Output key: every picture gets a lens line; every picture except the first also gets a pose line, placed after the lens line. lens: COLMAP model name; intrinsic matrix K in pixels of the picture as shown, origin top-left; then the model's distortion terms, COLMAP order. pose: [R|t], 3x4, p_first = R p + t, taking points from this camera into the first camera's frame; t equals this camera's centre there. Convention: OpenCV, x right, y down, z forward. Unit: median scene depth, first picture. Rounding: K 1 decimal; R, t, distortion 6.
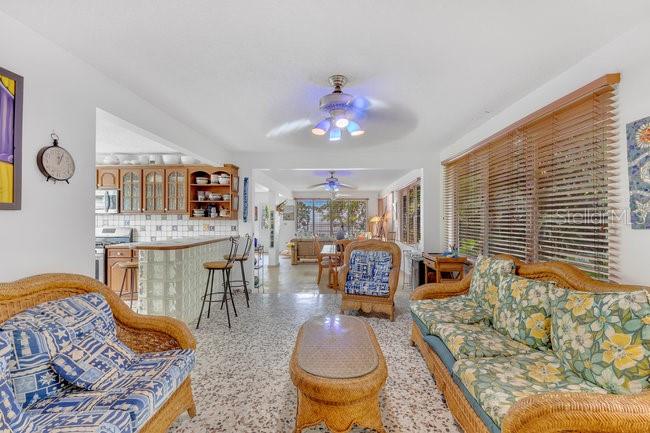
lens RADIAL K [[289.0, 0, 322.3], [0, 289.0, 215.5], [0, 0, 1]] dist [0.018500, -0.002665]
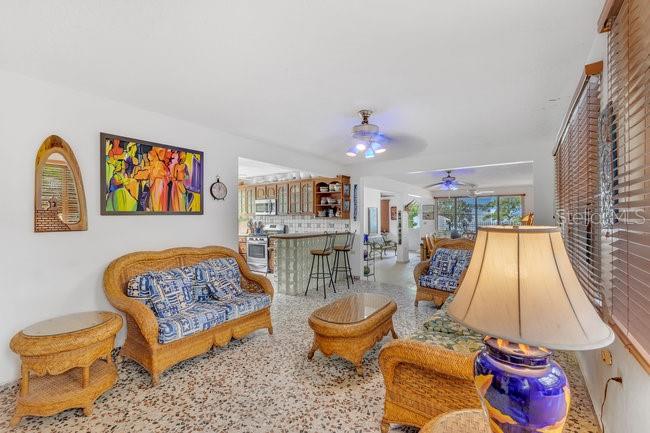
lens RADIAL K [[289.0, 0, 325.8], [0, 289.0, 216.4], [0, 0, 1]] dist [0.018500, -0.002665]
pose [[0.843335, -0.003845, -0.537375, 0.315418], [0.007368, 0.999963, 0.004409, -0.002872], [0.537338, -0.007677, 0.843332, -0.108519]]
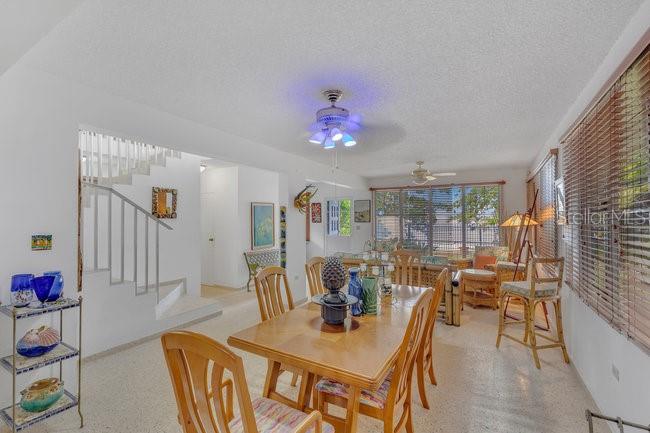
lens RADIAL K [[289.0, 0, 321.3], [0, 289.0, 215.2], [0, 0, 1]] dist [0.018500, -0.002665]
pose [[0.881612, -0.006600, -0.471929, 0.288289], [0.005965, 0.999978, -0.002841, 0.004506], [0.471938, -0.000310, 0.881632, 0.972390]]
